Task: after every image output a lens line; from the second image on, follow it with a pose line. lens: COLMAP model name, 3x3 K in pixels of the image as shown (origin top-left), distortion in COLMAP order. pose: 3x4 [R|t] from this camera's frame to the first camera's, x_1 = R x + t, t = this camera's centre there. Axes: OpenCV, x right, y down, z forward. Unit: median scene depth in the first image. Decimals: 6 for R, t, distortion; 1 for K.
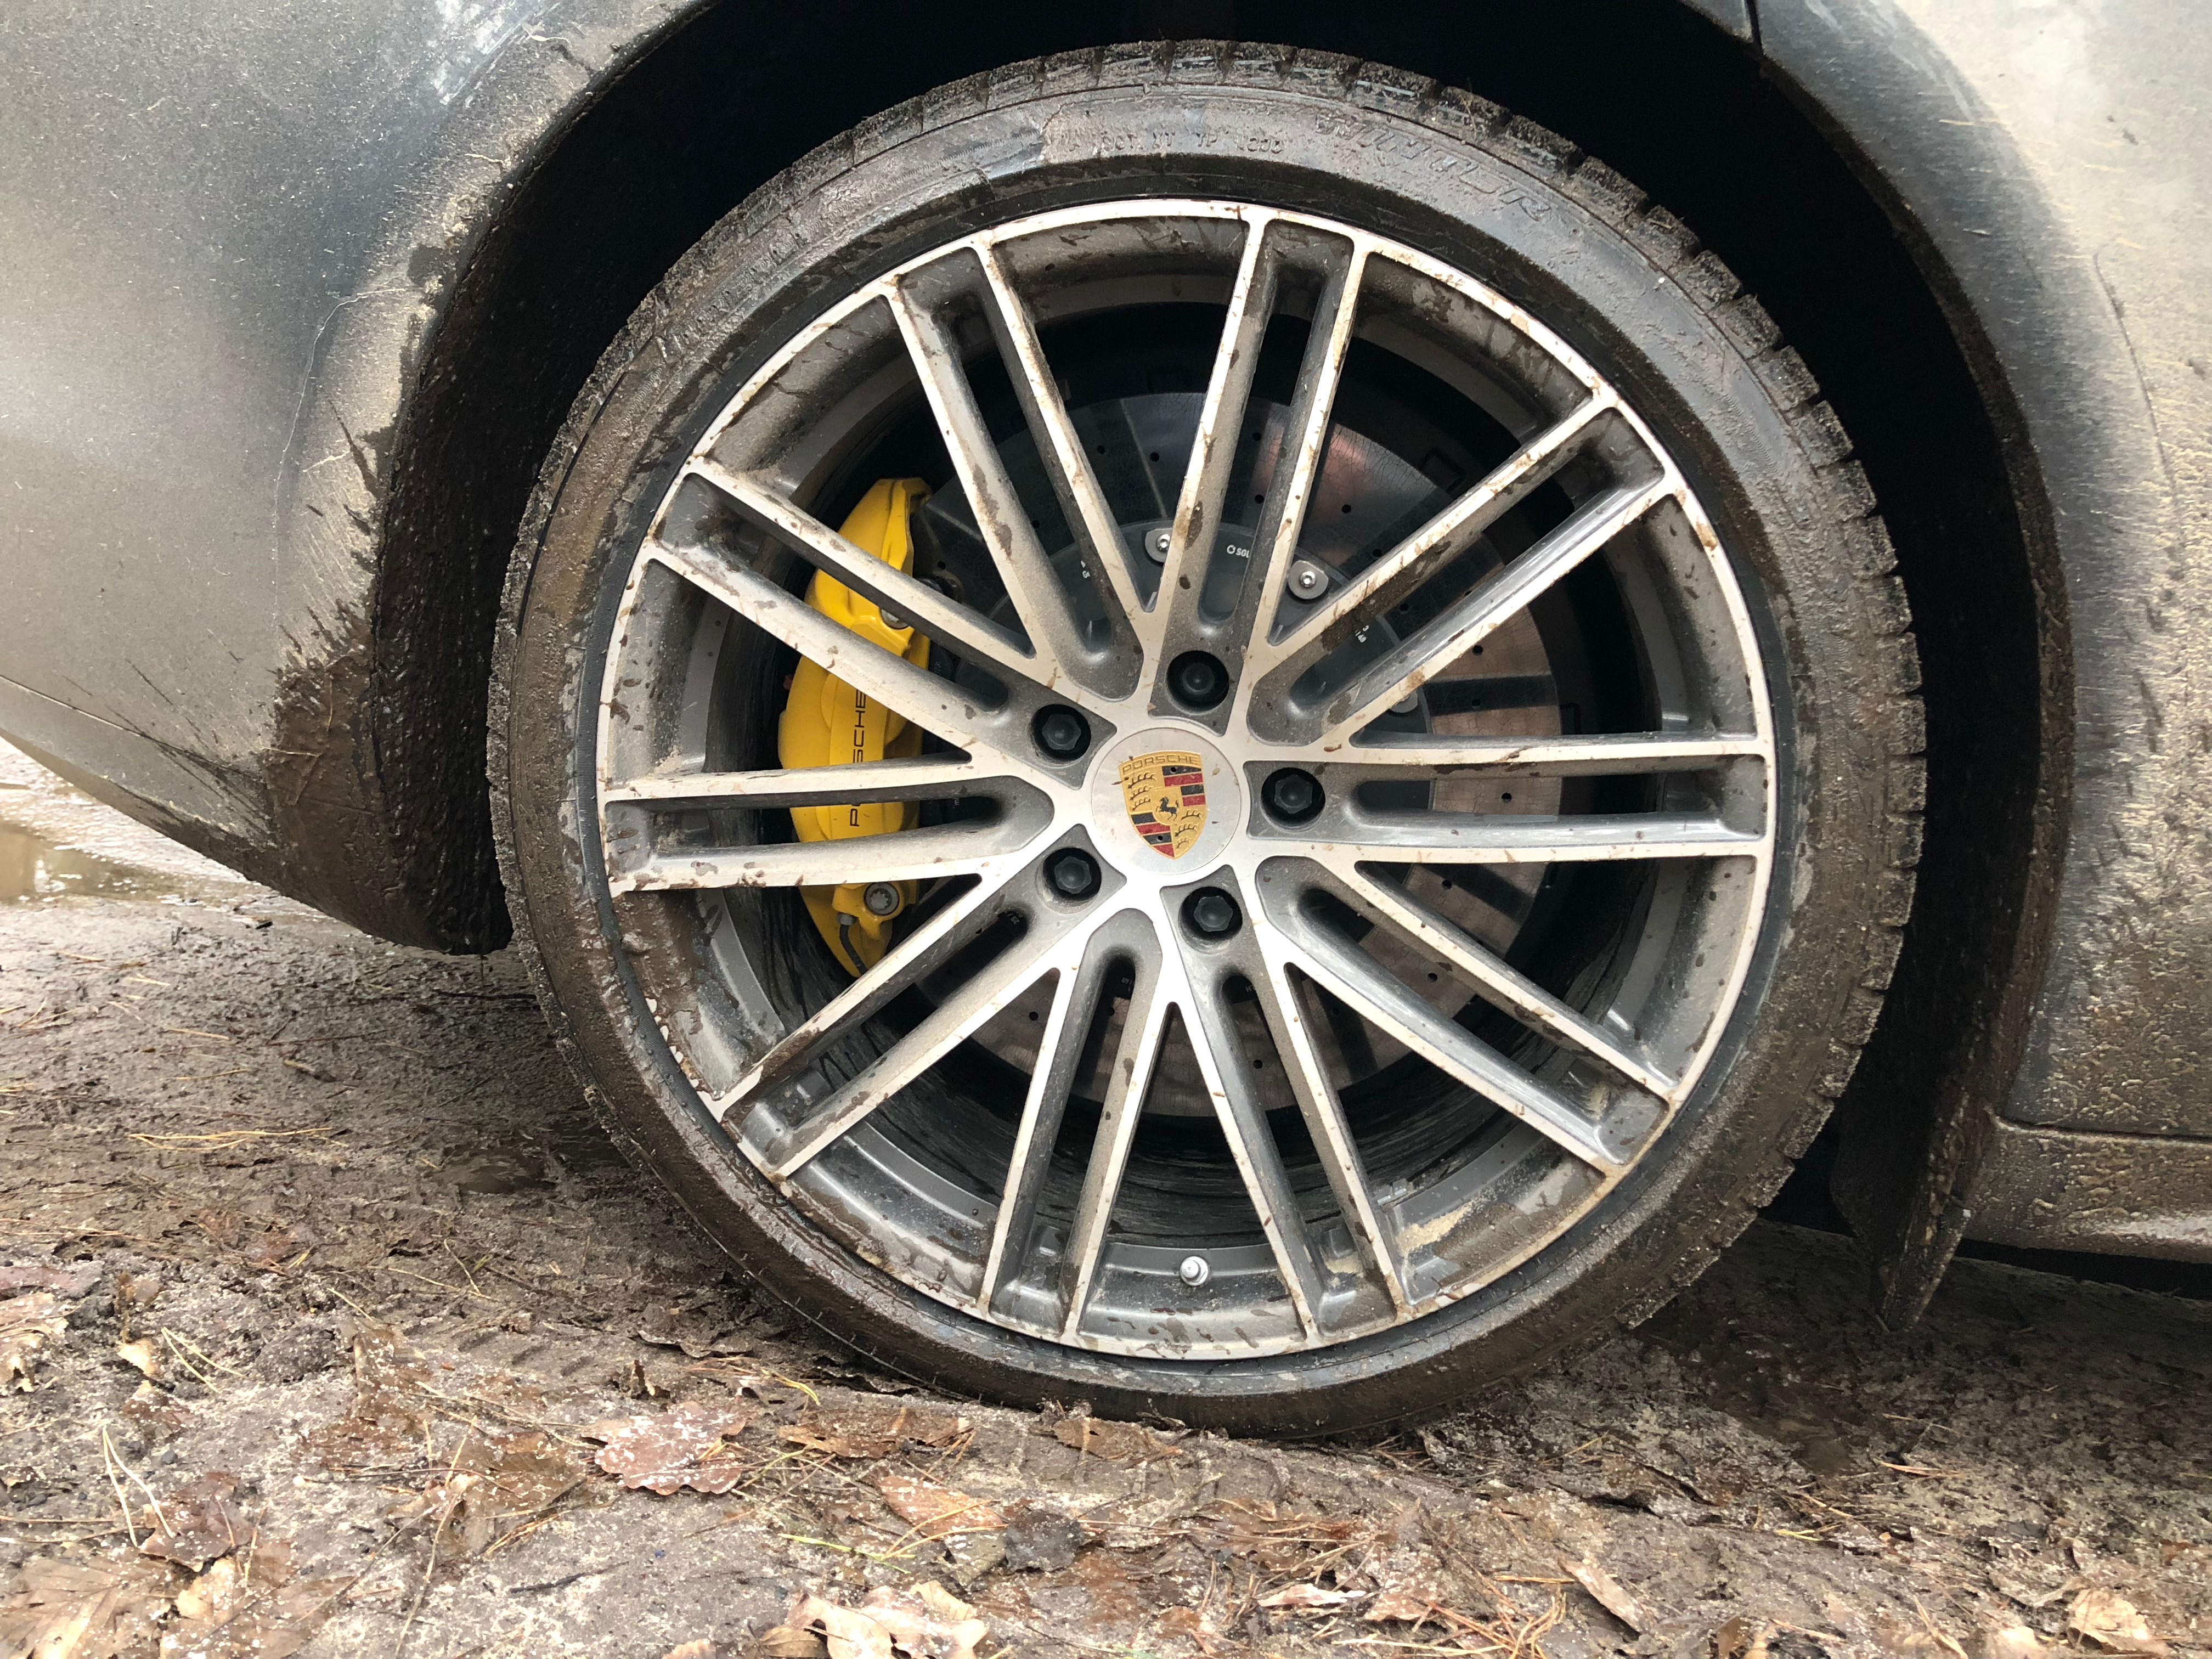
lens RADIAL K [[1801.8, 0, 1102.1], [0, 1801.8, 825.7], [0, 0, 1]] dist [0.040324, -0.054036]
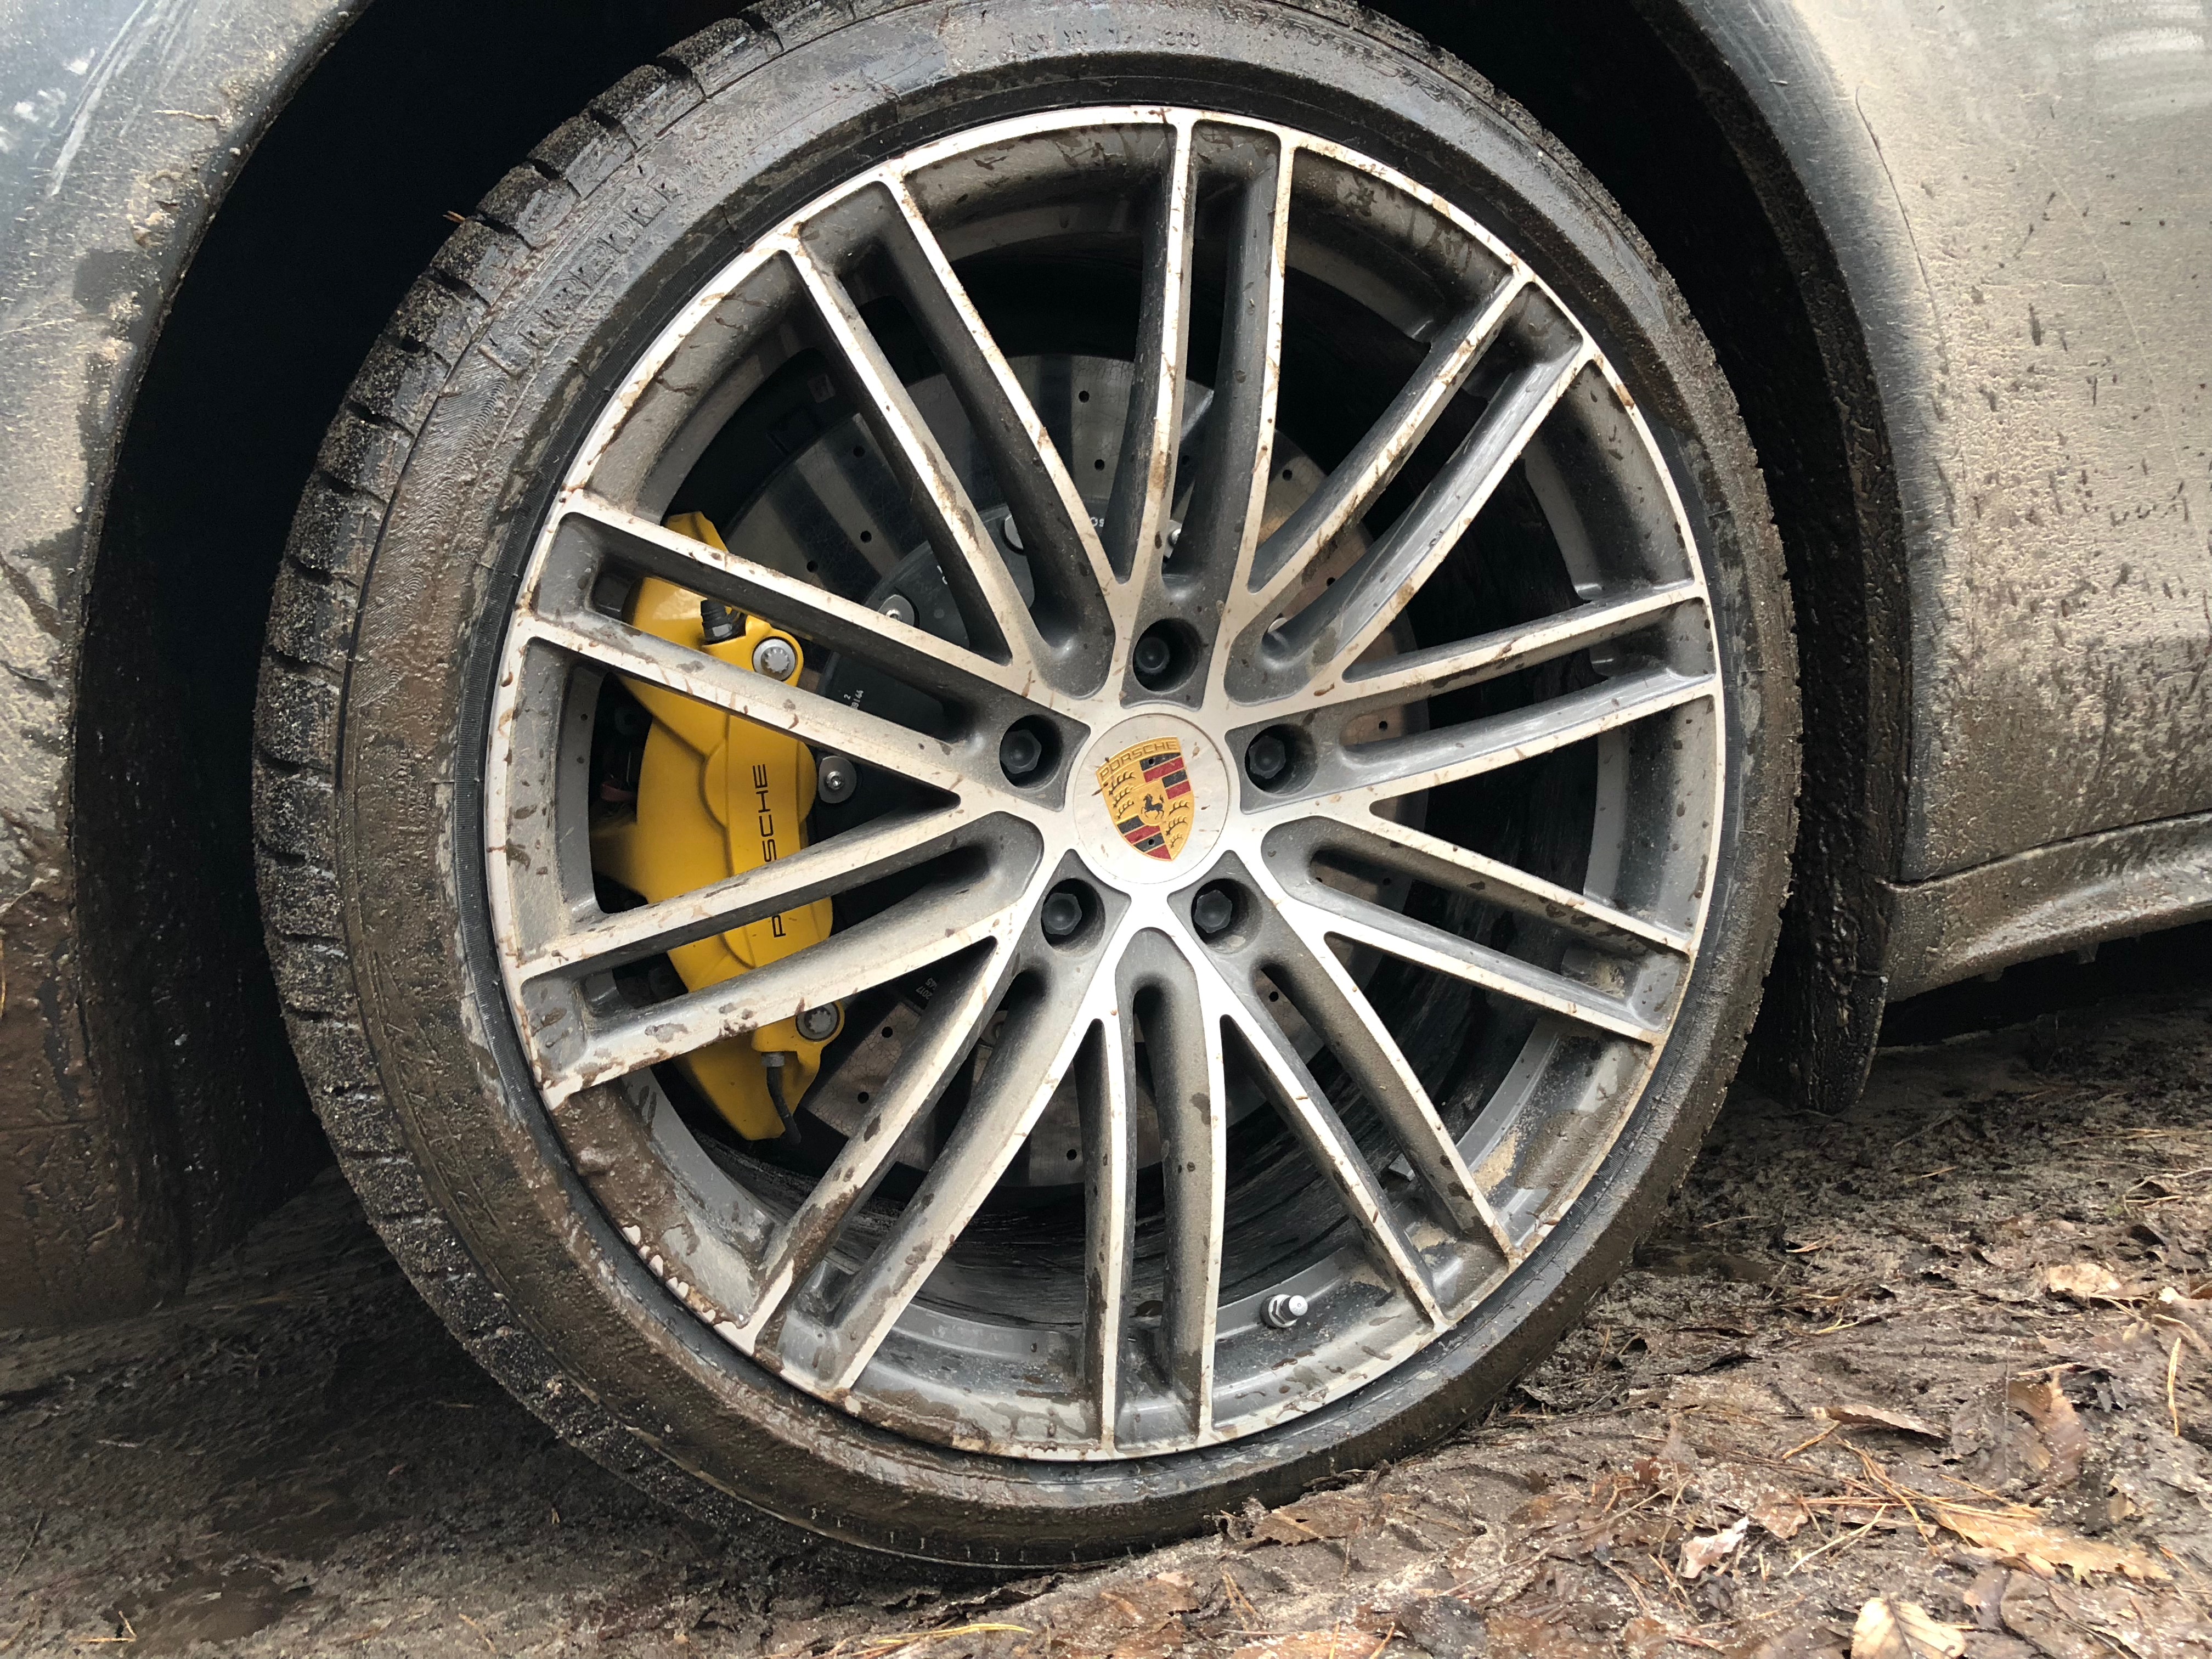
lens RADIAL K [[1789.0, 0, 1111.1], [0, 1789.0, 807.2], [0, 0, 1]] dist [0.012011, 0.006133]
pose [[0.840837, -0.241984, 0.484186, -0.421435], [0.275918, 0.961180, 0.001215, -0.016739], [-0.465684, 0.132574, 0.874964, 0.258484]]
